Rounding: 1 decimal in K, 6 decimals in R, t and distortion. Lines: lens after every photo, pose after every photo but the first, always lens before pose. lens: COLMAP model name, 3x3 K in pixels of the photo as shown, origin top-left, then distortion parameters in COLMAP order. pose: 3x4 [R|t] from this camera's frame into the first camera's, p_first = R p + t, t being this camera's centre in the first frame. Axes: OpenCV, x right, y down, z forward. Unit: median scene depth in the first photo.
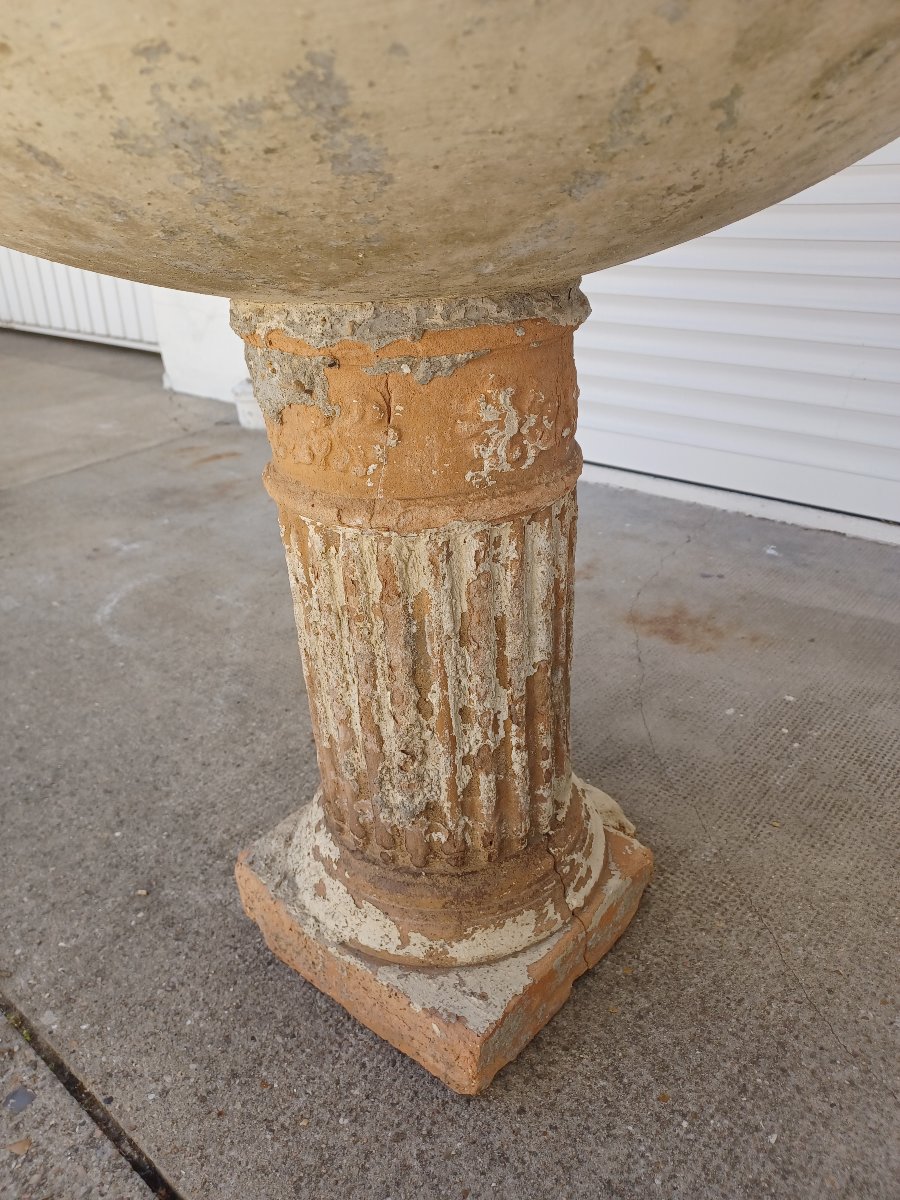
lens RADIAL K [[888.8, 0, 454.1], [0, 888.8, 606.0], [0, 0, 1]] dist [0.003535, 0.007255]
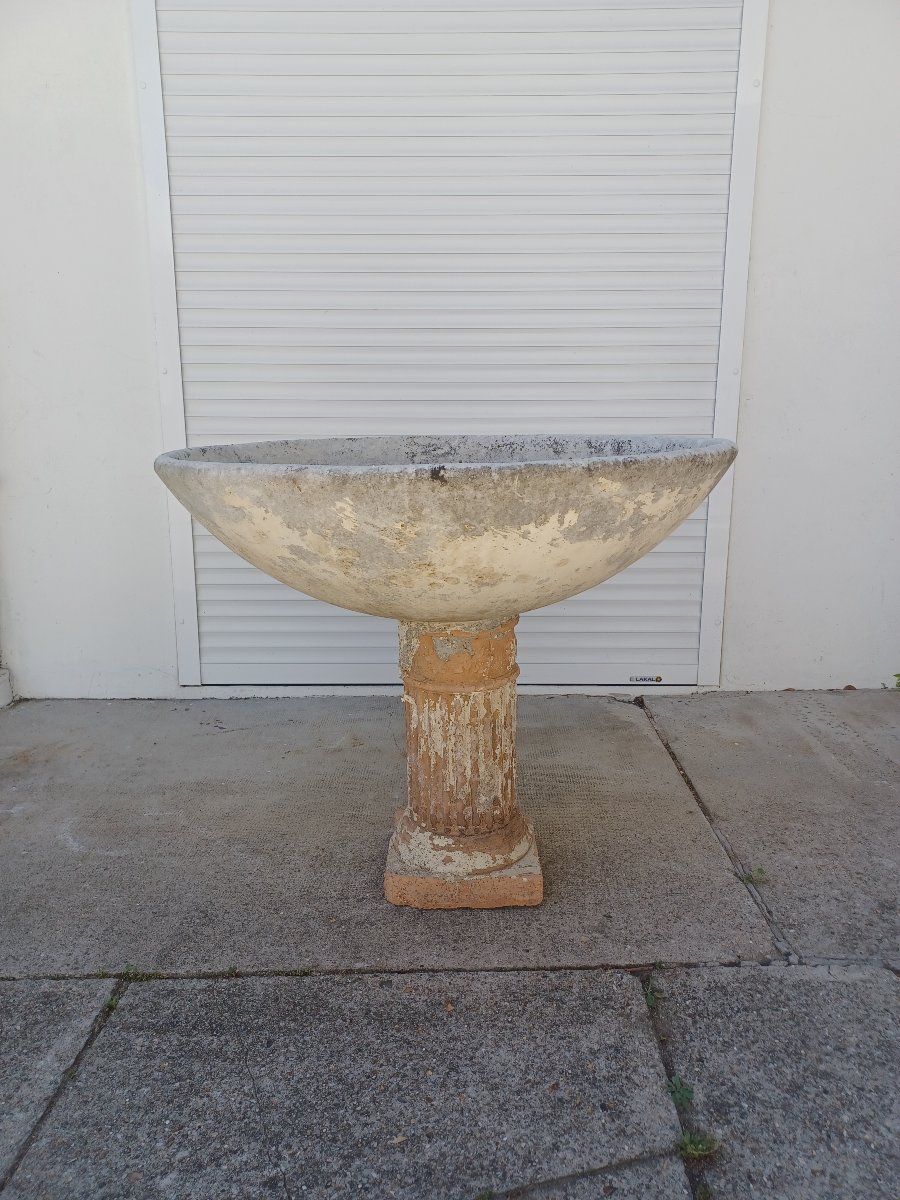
lens RADIAL K [[888.8, 0, 458.7], [0, 888.8, 573.1], [0, 0, 1]] dist [0.003535, 0.007255]
pose [[0.761541, -0.091661, 0.641603, -1.586261], [0.272045, 0.943726, -0.188076, 0.061060], [-0.588258, 0.317772, 0.743622, -0.993718]]
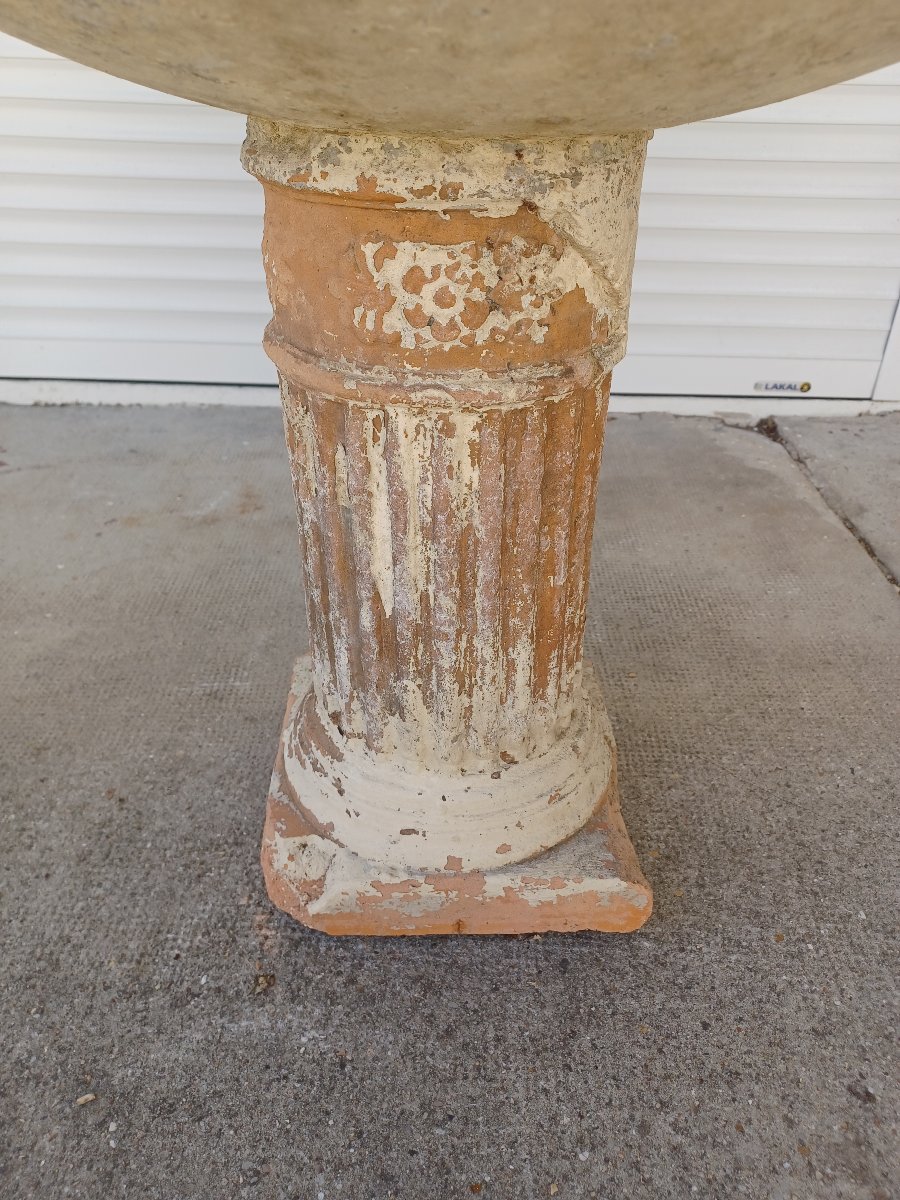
lens RADIAL K [[888.8, 0, 455.7], [0, 888.8, 624.2], [0, 0, 1]] dist [0.003535, 0.007255]
pose [[0.755000, -0.321177, 0.571682, -0.499859], [0.251650, 0.946994, 0.199686, -0.100934], [-0.605514, -0.006899, 0.795805, 0.362757]]
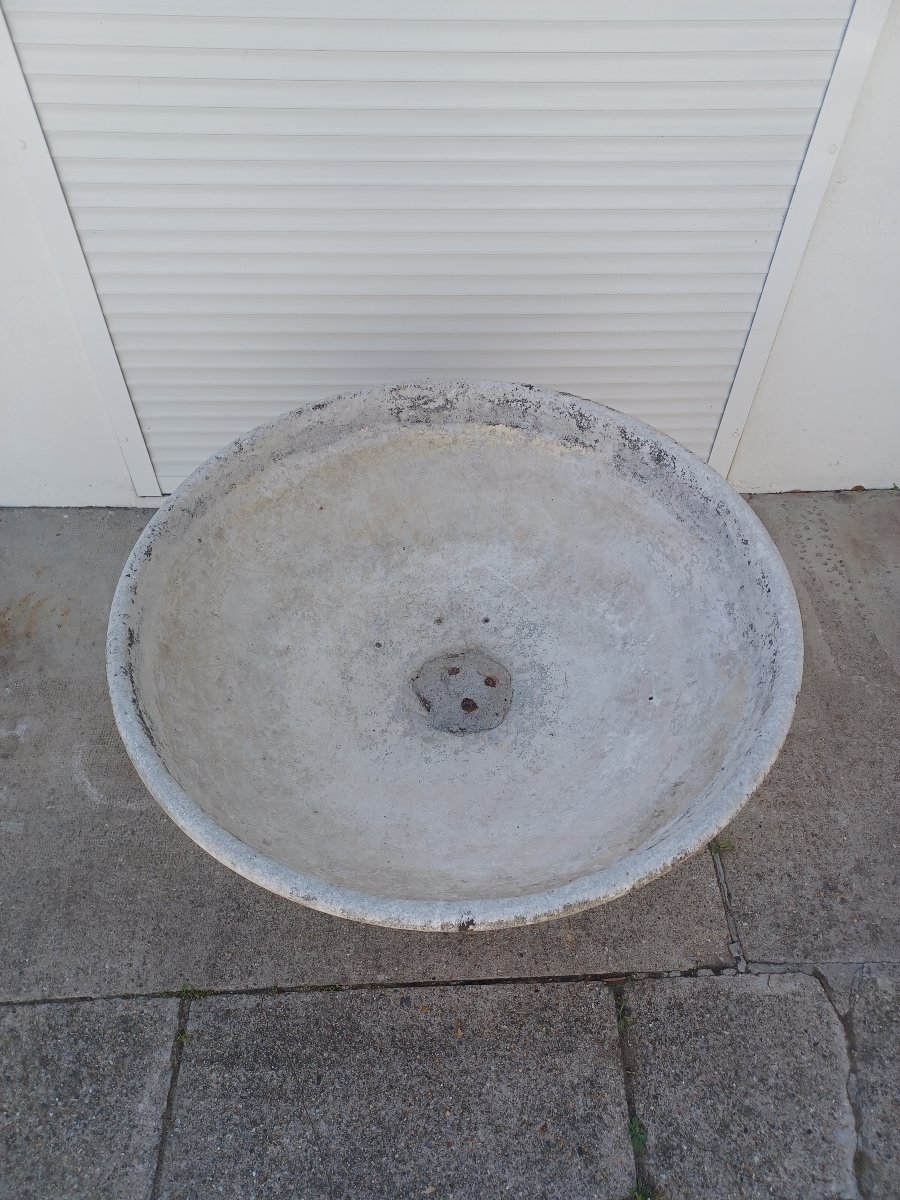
lens RADIAL K [[888.8, 0, 459.2], [0, 888.8, 606.4], [0, 0, 1]] dist [0.003535, 0.007255]
pose [[0.733944, -0.494913, 0.465175, -0.974494], [0.269471, 0.840844, 0.469432, -1.552912], [-0.623468, -0.219185, 0.750497, -0.780675]]
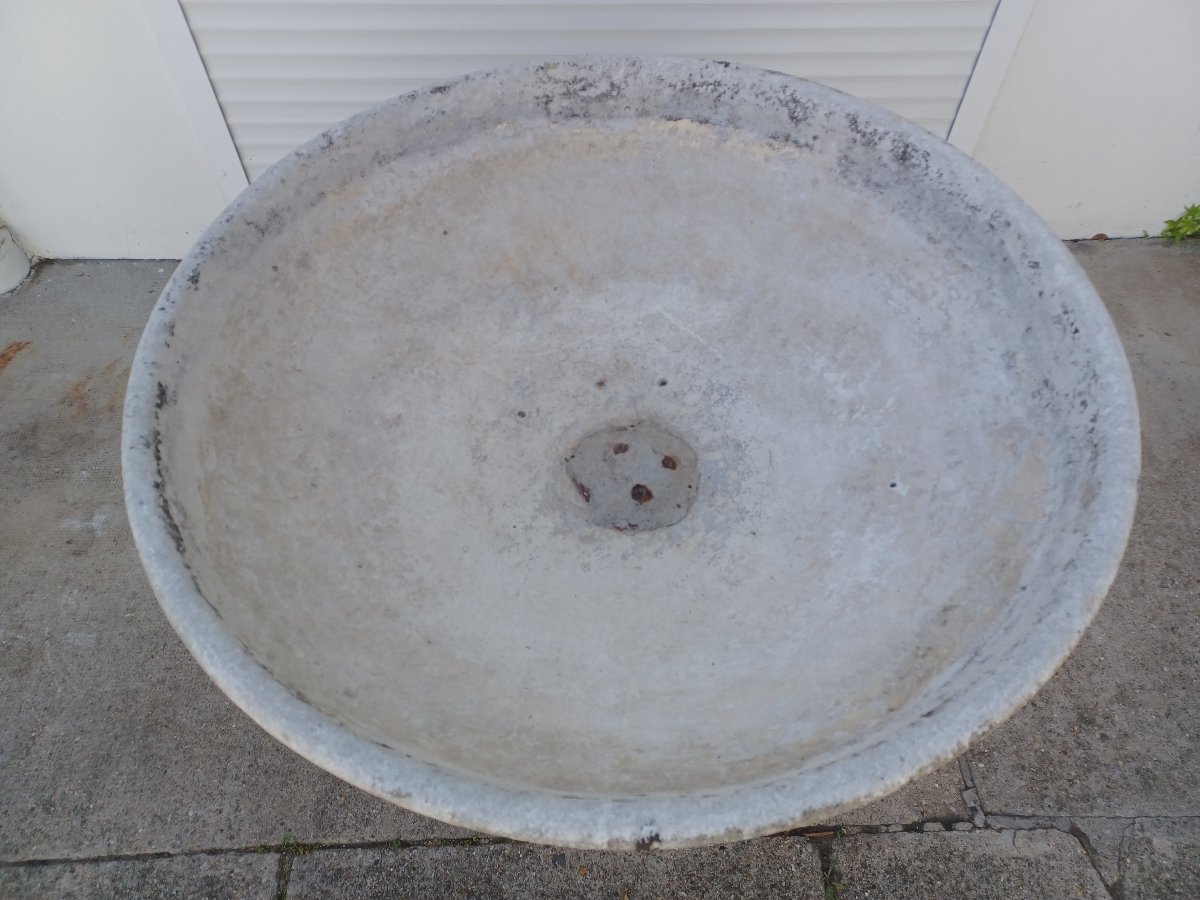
lens RADIAL K [[888.8, 0, 605.0], [0, 888.8, 451.3], [0, 0, 1]] dist [0.003535, 0.007255]
pose [[0.741530, -0.521664, 0.421901, -0.759542], [0.275532, 0.810147, 0.517441, -1.243193], [-0.611732, -0.267450, 0.744483, -0.363365]]
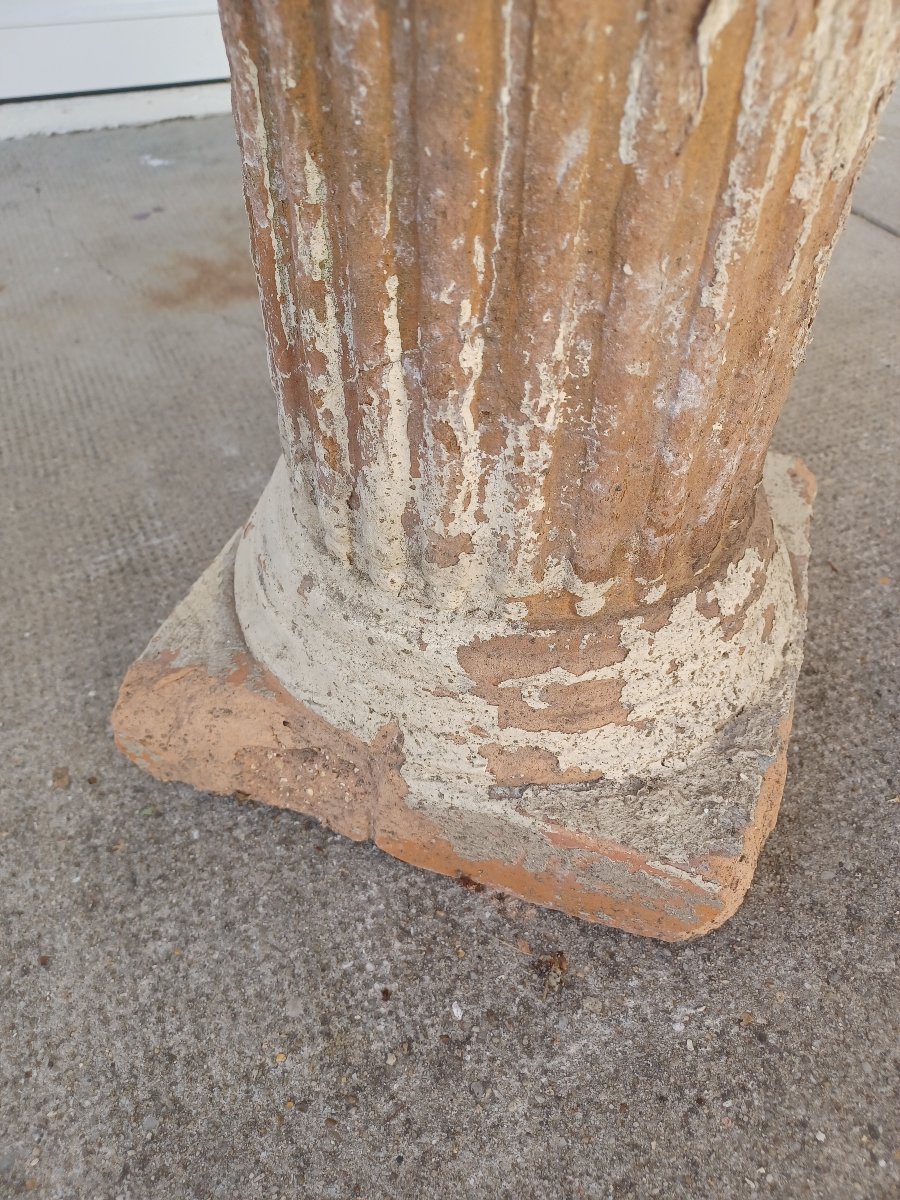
lens RADIAL K [[888.8, 0, 461.1], [0, 888.8, 607.3], [0, 0, 1]] dist [0.003535, 0.007255]
pose [[0.392574, -0.613737, 0.684991, -0.500736], [0.380684, 0.786419, 0.486441, -0.074974], [-0.837237, 0.069801, 0.542367, 0.952875]]
